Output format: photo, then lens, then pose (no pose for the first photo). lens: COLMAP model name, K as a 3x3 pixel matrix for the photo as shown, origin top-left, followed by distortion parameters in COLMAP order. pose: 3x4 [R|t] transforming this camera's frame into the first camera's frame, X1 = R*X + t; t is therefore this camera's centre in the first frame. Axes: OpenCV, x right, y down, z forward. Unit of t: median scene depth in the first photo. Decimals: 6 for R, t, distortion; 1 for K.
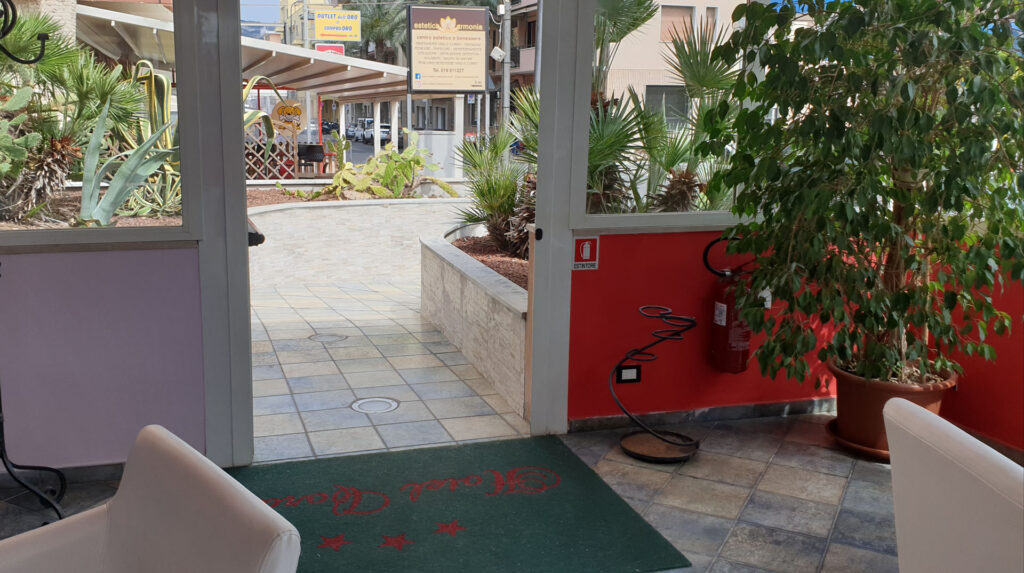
lens RADIAL K [[896.0, 0, 512.0], [0, 896.0, 286.5], [0, 0, 1]] dist [0.092238, 0.009144]
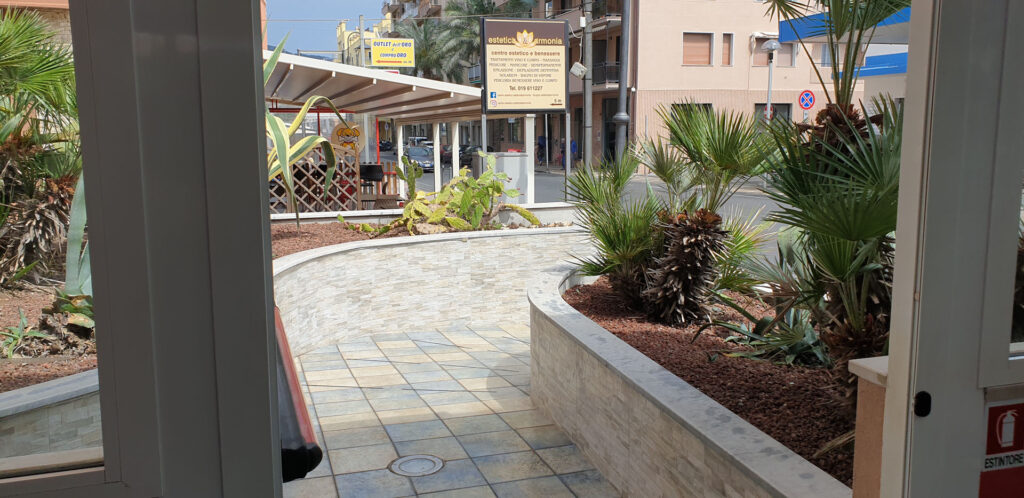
lens RADIAL K [[810.8, 0, 577.2], [0, 810.8, 243.3], [0, 0, 1]] dist [0.100346, -0.013512]
pose [[0.999248, -0.021898, 0.031993, -0.052836], [0.023530, 0.998392, -0.051570, -0.041072], [-0.030813, 0.052284, 0.998157, 0.193681]]
